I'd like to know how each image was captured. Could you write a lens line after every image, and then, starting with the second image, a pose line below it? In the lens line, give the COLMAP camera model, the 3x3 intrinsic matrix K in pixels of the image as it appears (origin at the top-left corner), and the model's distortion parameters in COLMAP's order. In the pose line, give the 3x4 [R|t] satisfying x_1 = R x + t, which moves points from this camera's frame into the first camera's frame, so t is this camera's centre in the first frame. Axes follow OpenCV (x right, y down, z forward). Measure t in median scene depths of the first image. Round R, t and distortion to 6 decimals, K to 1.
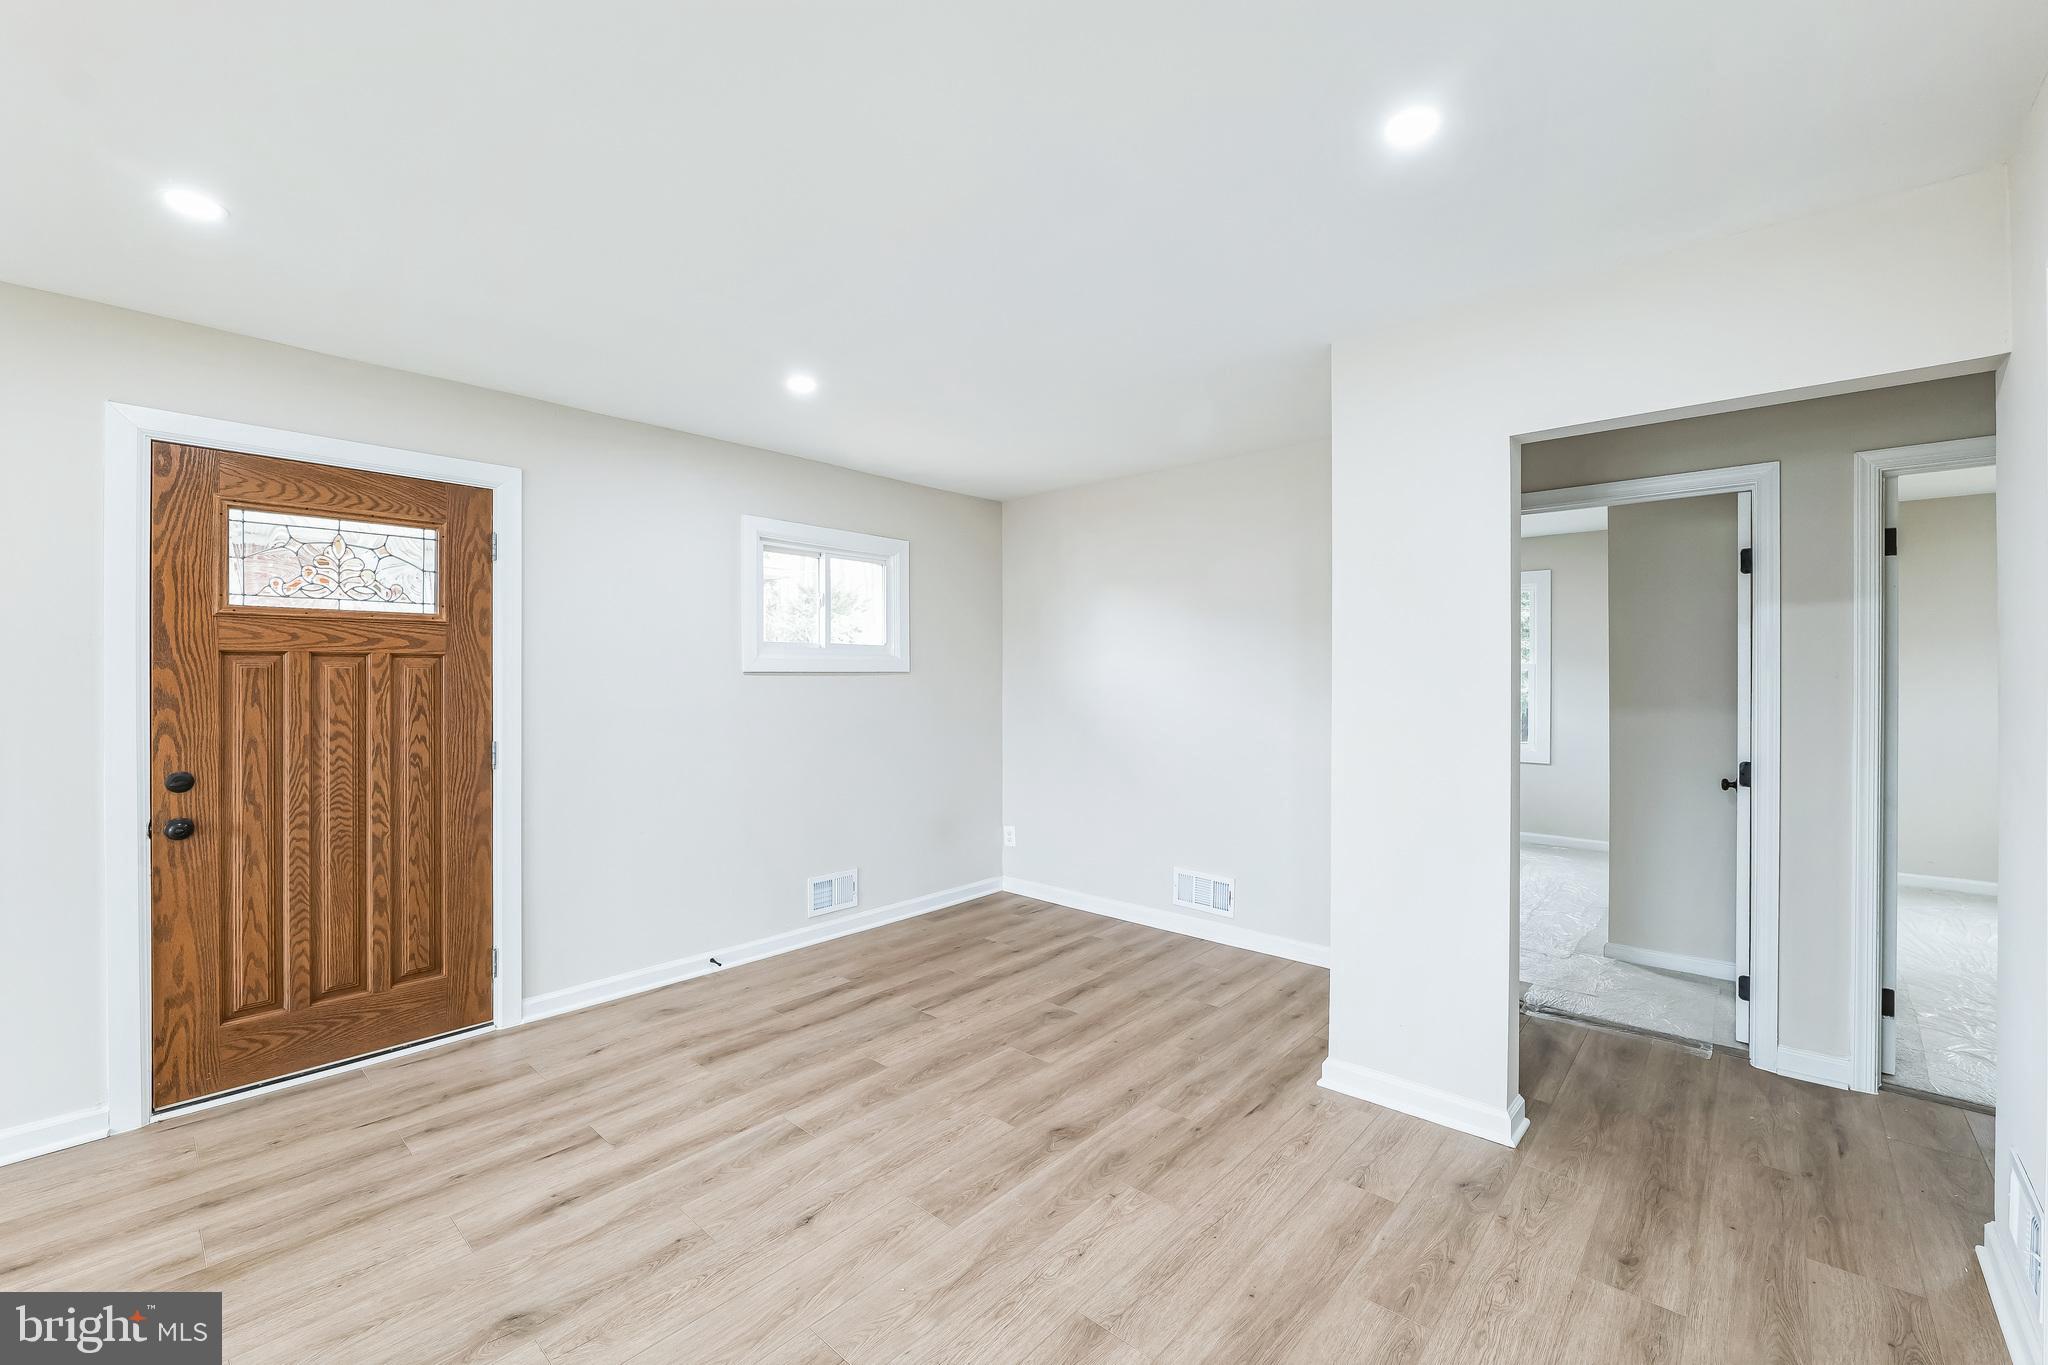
lens RADIAL K [[835.1, 0, 1023.0], [0, 835.1, 679.4], [0, 0, 1]] dist [-0.014161, 0.000458]
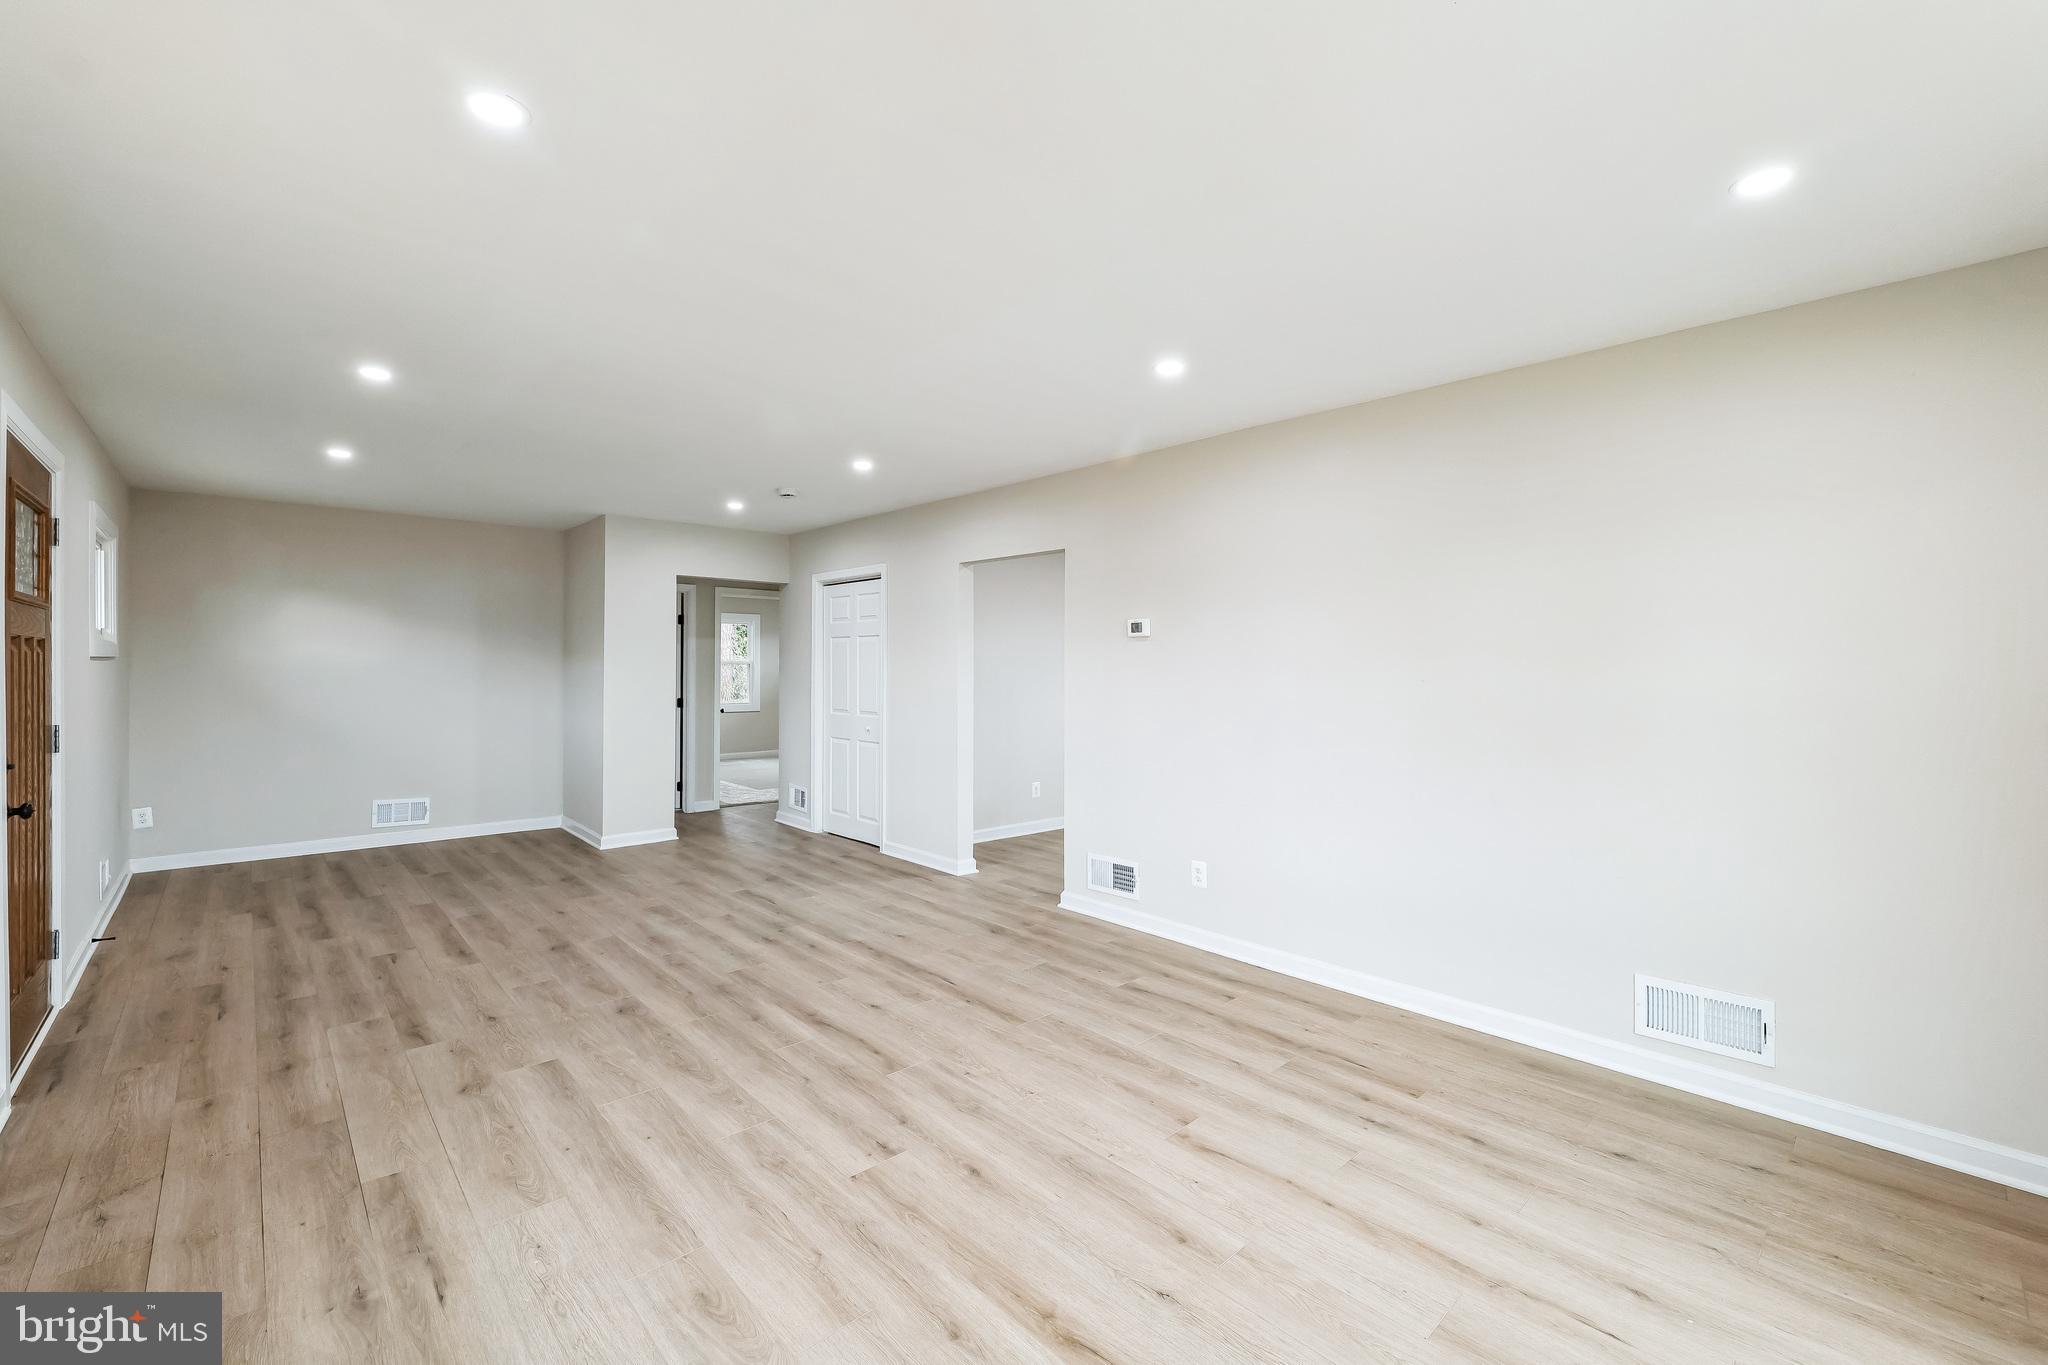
lens RADIAL K [[842.5, 0, 1010.5], [0, 842.5, 684.7], [0, 0, 1]] dist [-0.009335, 0.000622]
pose [[0.093834, -0.018668, 0.995413, -1.743564], [-0.003174, 0.999814, 0.019050, 0.002629], [-0.995583, -0.004947, 0.093757, -0.288534]]
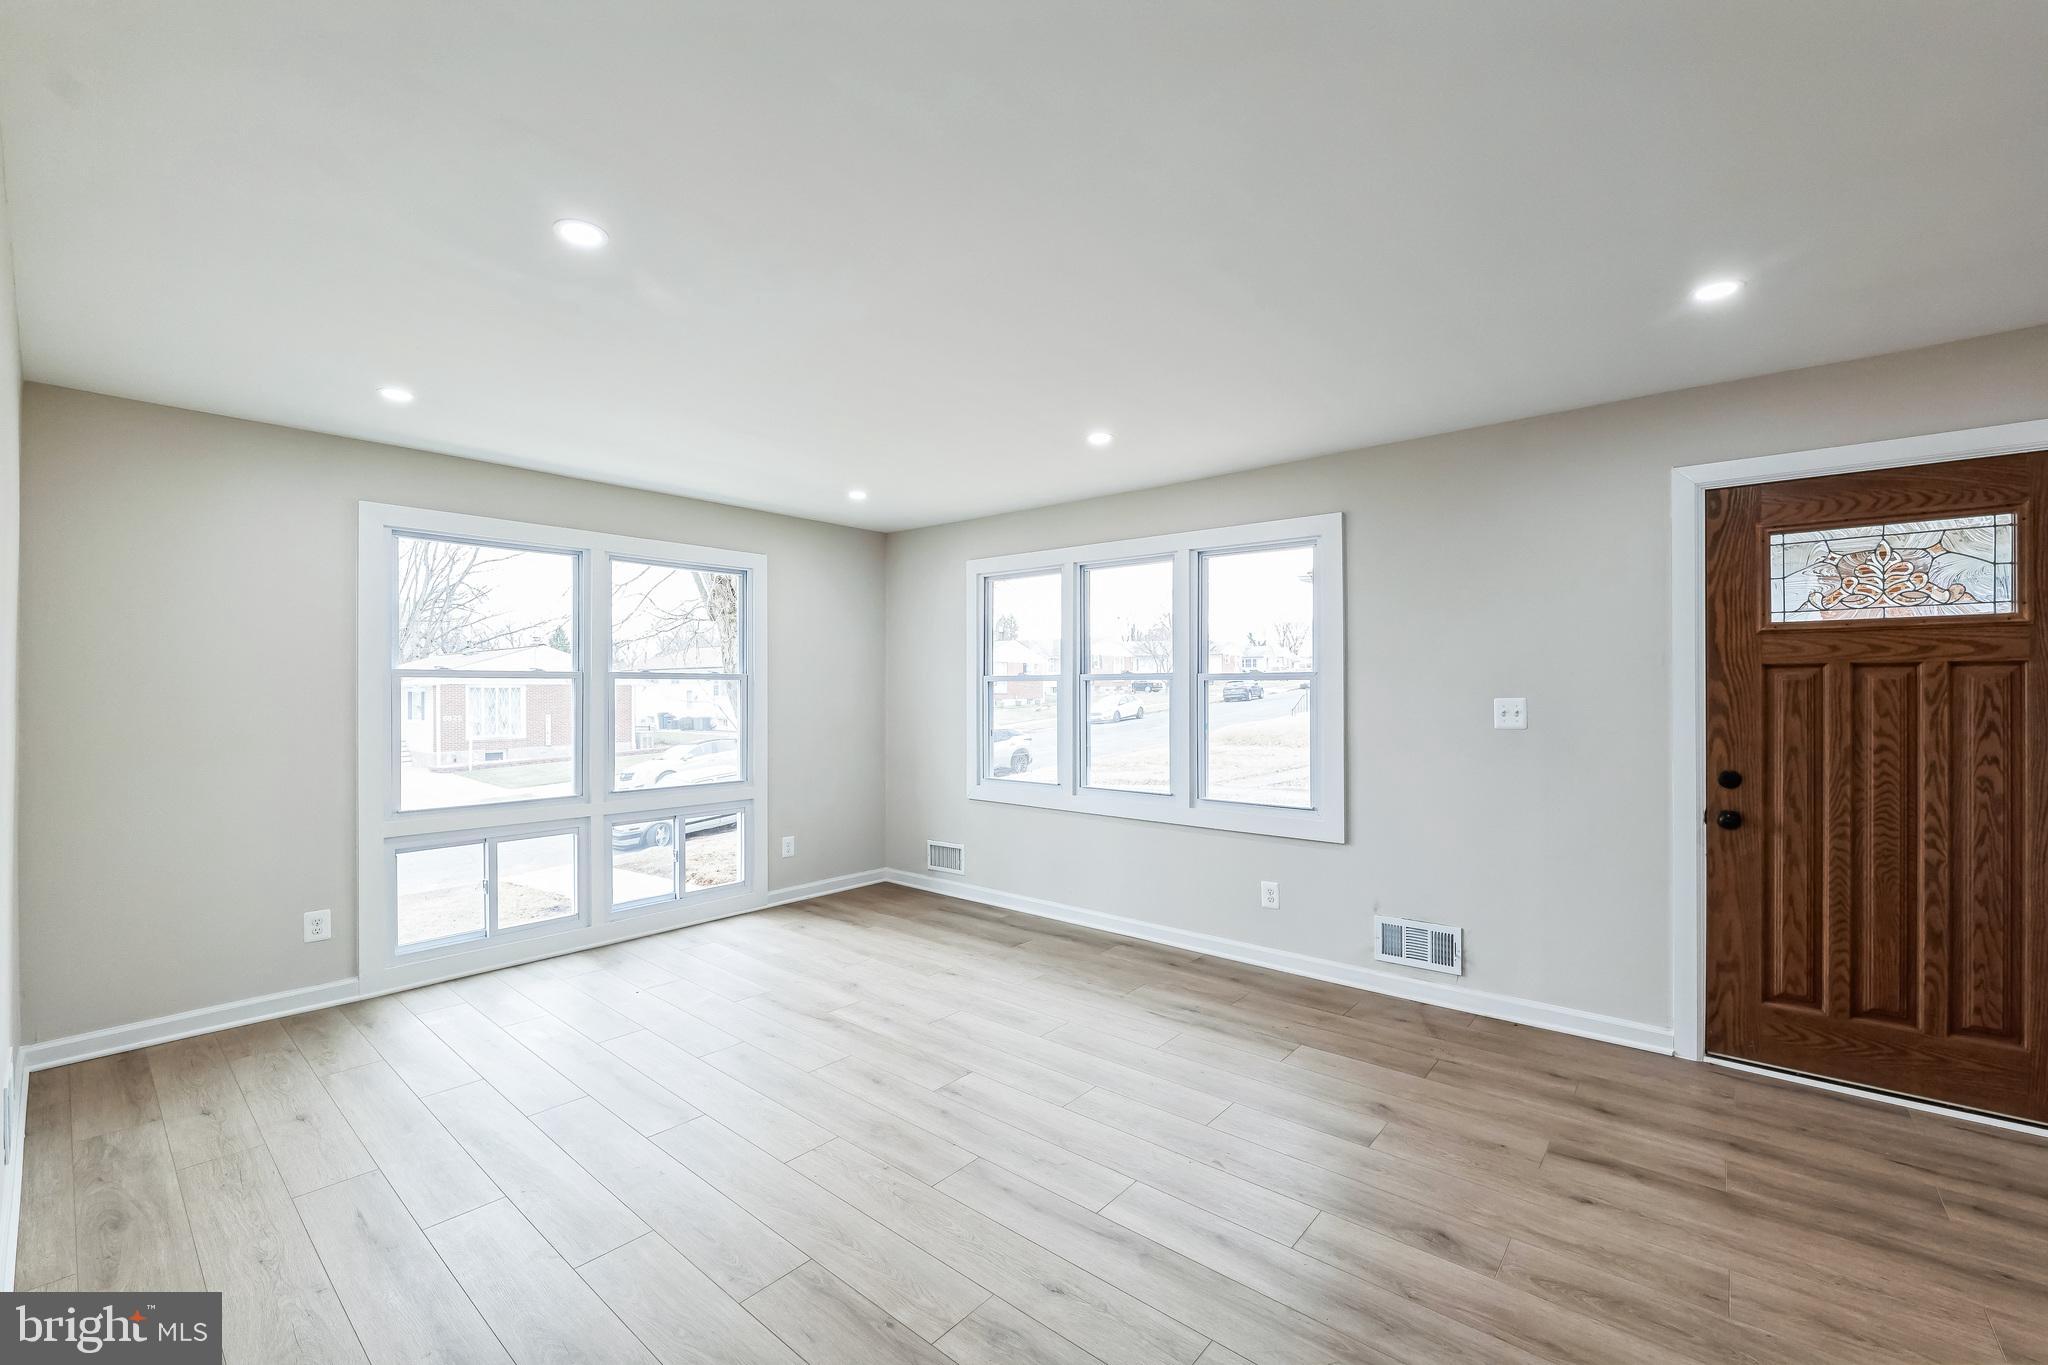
lens RADIAL K [[842.5, 0, 1010.5], [0, 842.5, 684.7], [0, 0, 1]] dist [-0.009335, 0.000622]
pose [[0.021209, -0.005289, -0.999761, 0.121623], [-0.000996, 0.999985, -0.005311, -0.000643], [0.999775, 0.001108, 0.021203, -0.034577]]
